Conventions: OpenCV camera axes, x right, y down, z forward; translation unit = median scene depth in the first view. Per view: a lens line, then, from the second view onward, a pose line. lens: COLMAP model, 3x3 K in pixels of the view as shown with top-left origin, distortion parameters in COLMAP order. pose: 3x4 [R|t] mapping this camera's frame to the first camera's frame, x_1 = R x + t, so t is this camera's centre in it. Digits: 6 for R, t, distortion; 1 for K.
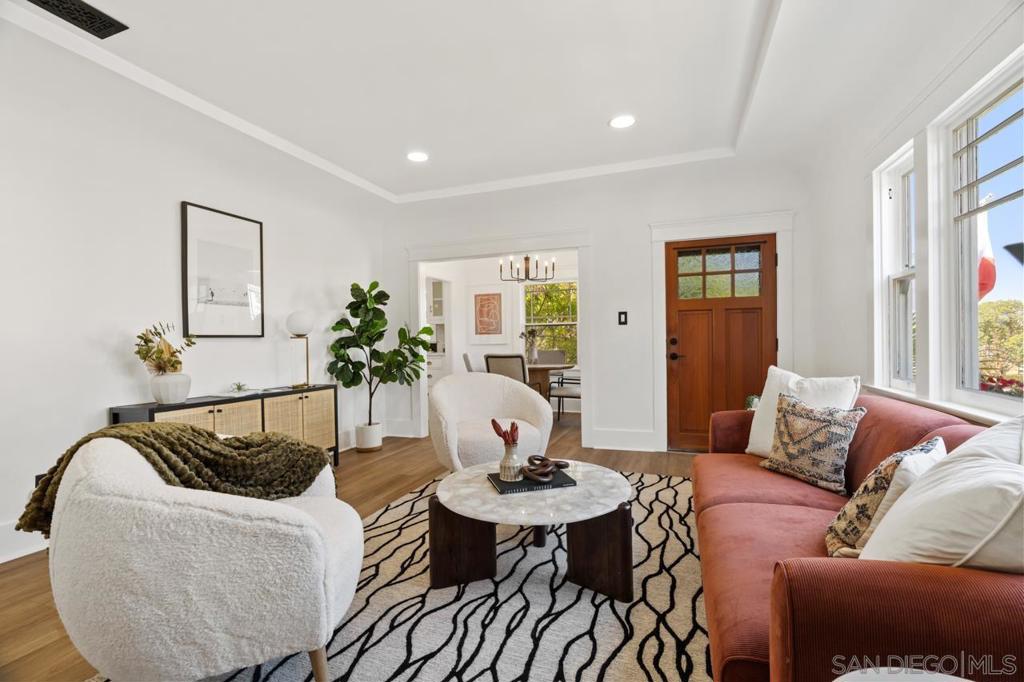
lens RADIAL K [[458.4, 0, 512.0], [0, 458.4, 341.0], [0, 0, 1]] dist [-0.001712, 0.000094]
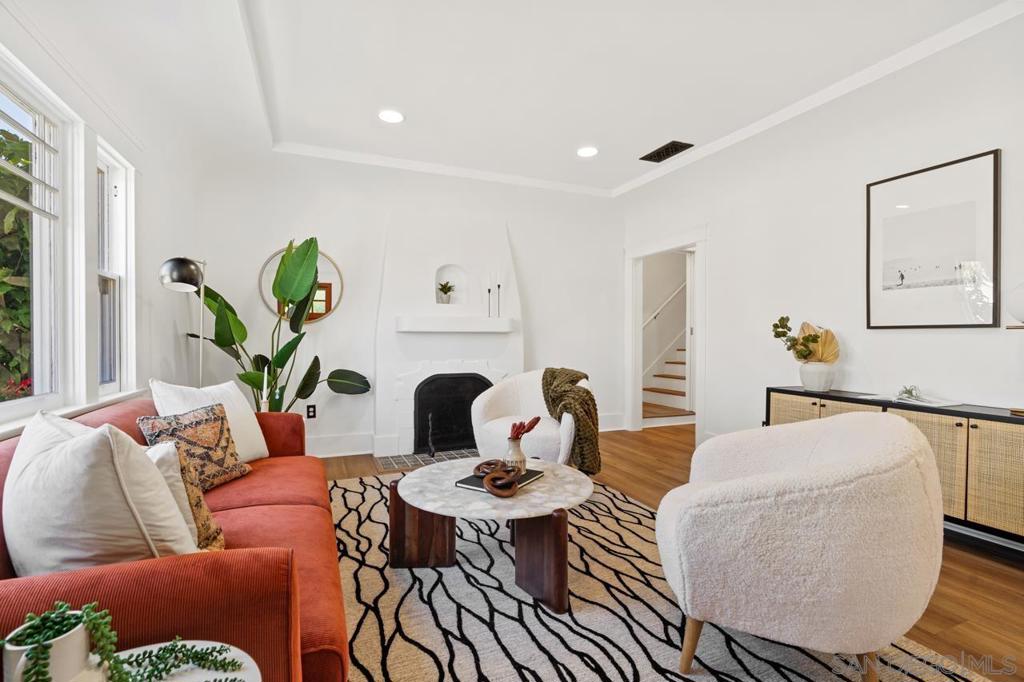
lens RADIAL K [[469.9, 0, 512.0], [0, 469.9, 341.0], [0, 0, 1]] dist [-0.000830, -0.000133]
pose [[-0.728427, 0.019413, -0.684848, 0.676442], [0.006710, 0.999753, 0.021202, -0.012226], [0.685090, 0.010849, -0.728377, 1.672357]]
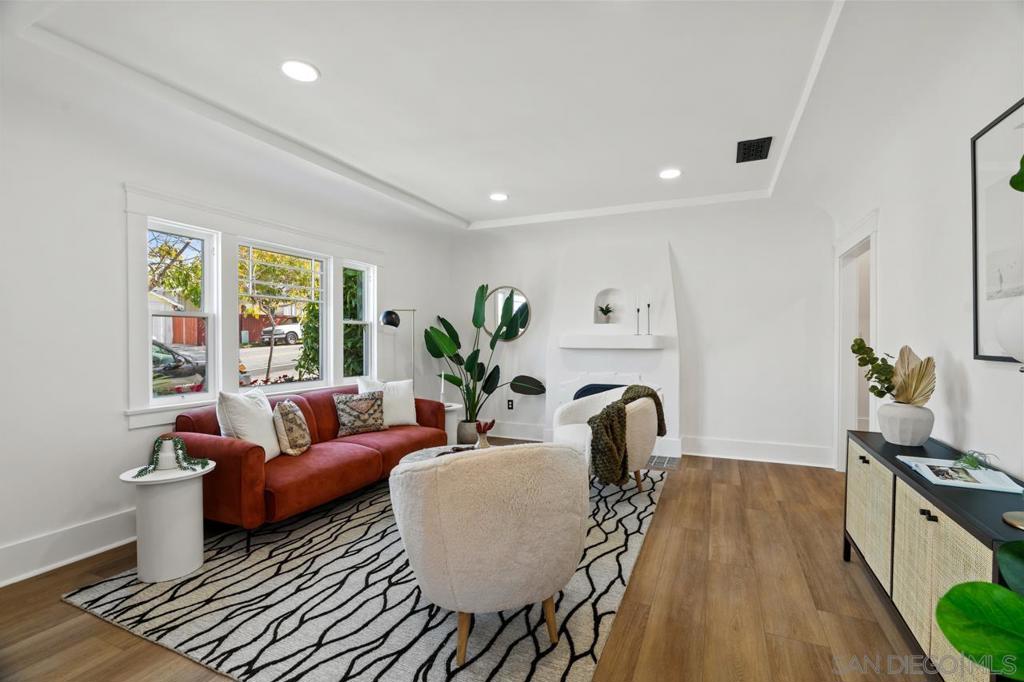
lens RADIAL K [[458.4, 0, 512.0], [0, 458.4, 341.0], [0, 0, 1]] dist [-0.001712, 0.000094]
pose [[-0.997720, 0.014934, 0.065815, -0.182848], [0.015302, 0.999870, 0.005096, -0.062597], [-0.065731, 0.006091, -0.997819, 2.298649]]
